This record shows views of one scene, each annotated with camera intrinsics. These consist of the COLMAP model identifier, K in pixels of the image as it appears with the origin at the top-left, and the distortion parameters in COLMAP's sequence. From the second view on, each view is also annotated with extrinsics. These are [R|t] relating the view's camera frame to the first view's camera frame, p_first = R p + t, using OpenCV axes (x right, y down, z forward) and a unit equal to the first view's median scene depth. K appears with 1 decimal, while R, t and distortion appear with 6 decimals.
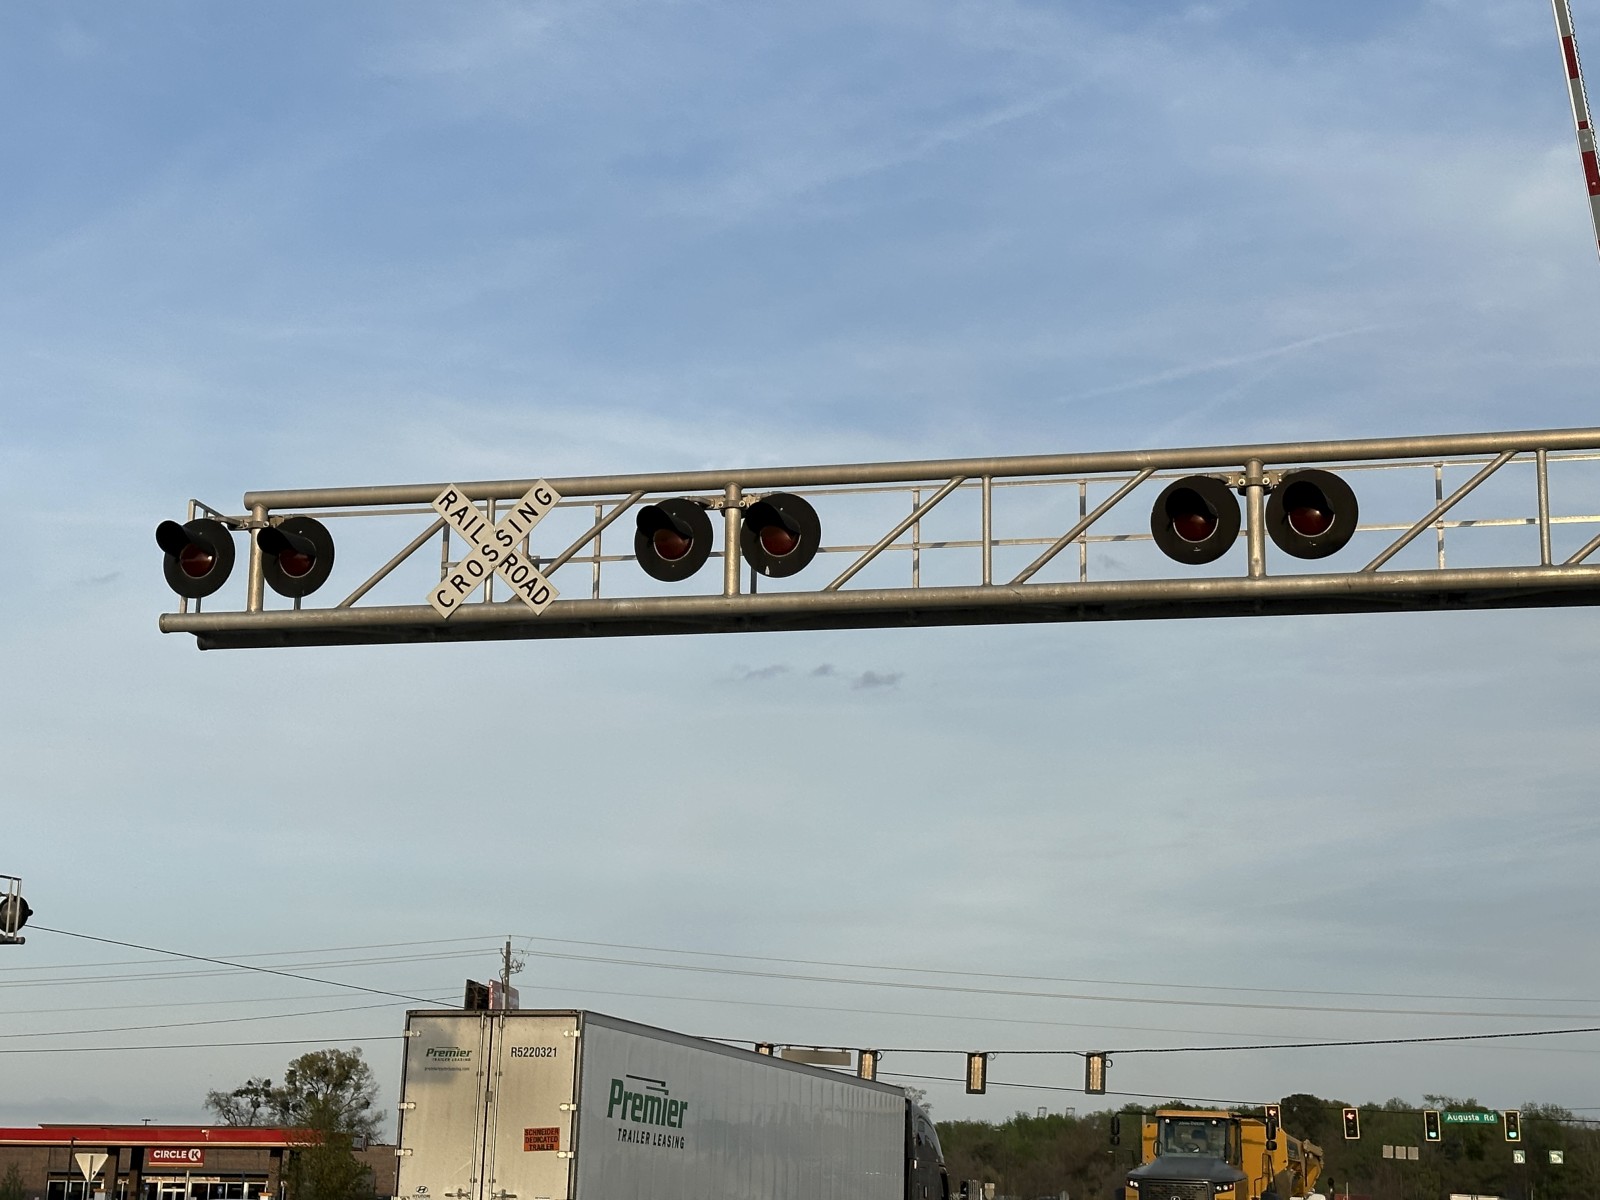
lens RADIAL K [[2791.6, 0, 719.5], [0, 2791.6, 571.6], [0, 0, 1]] dist [0.169484, -0.040100]
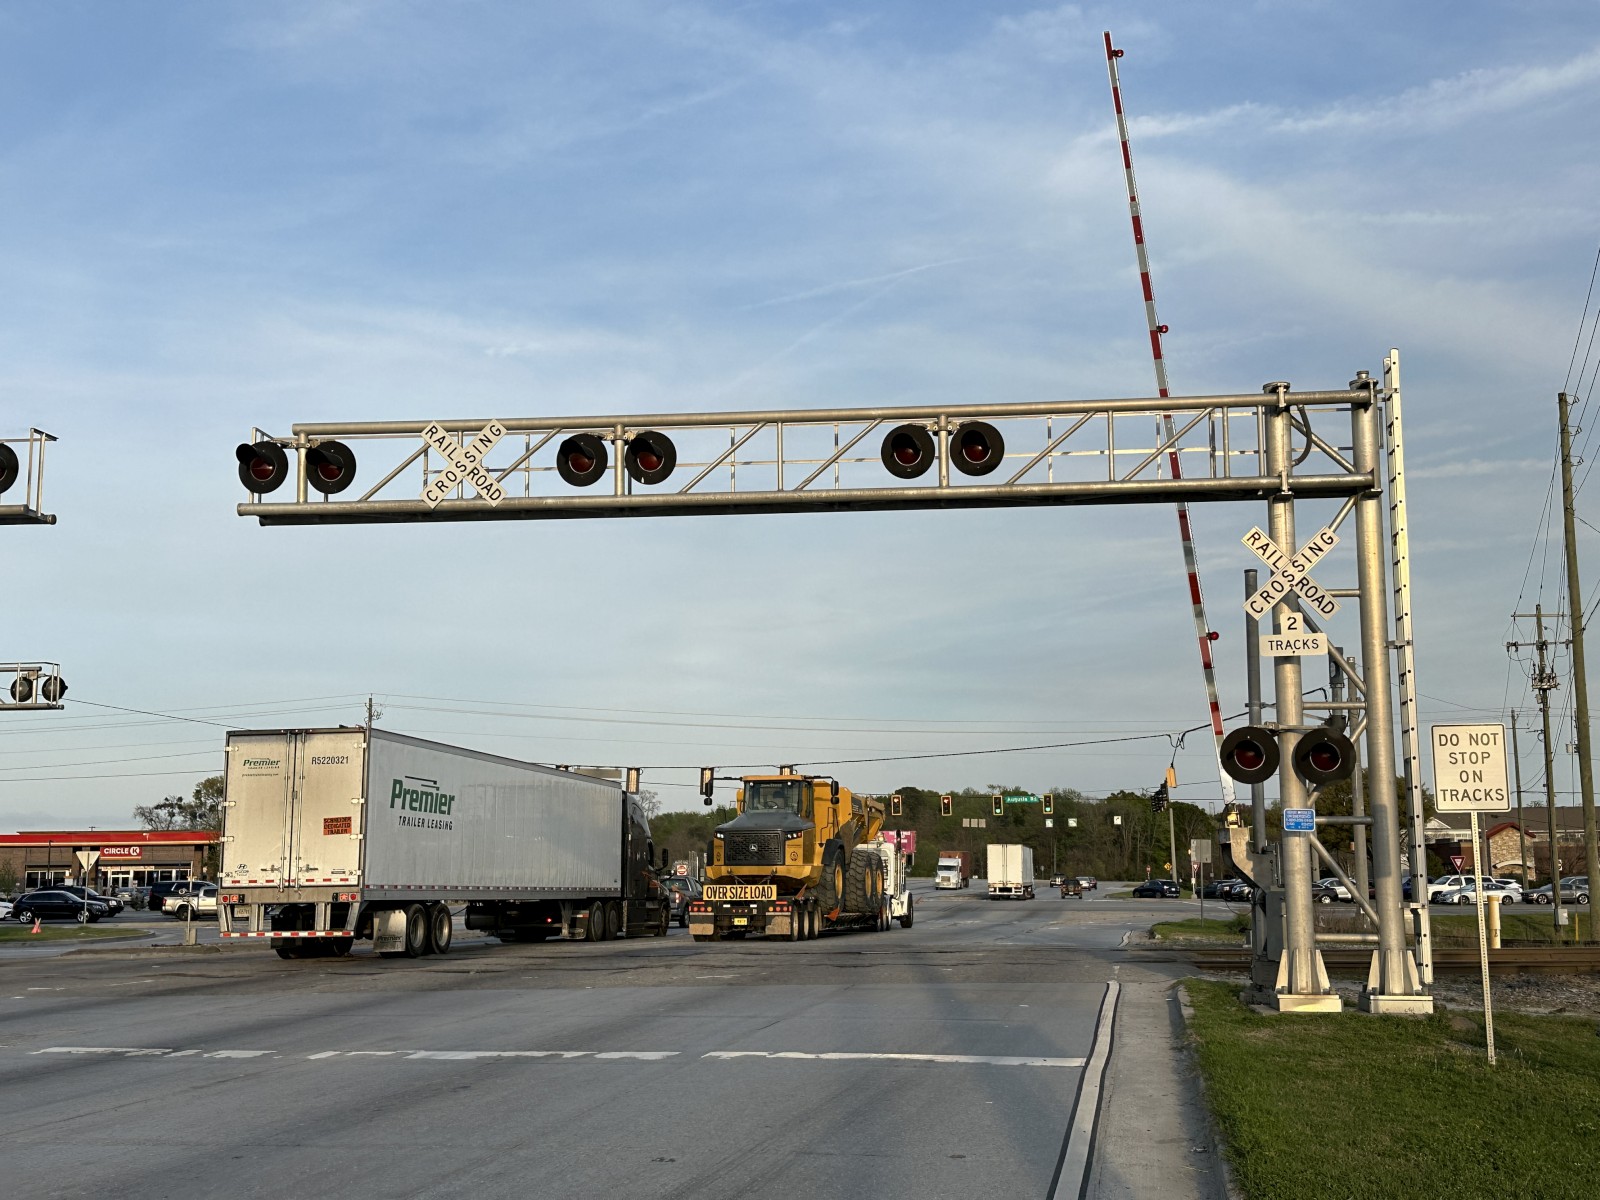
lens RADIAL K [[1976.7, 0, 800.0], [0, 1976.7, 600.0], [0, 0, 1]] dist [0.214601, -0.451793]
pose [[0.988664, -0.007898, 0.149936, -0.061498], [-0.005064, 0.996293, 0.085872, -0.028474], [-0.150059, -0.085658, 0.984959, -0.126941]]
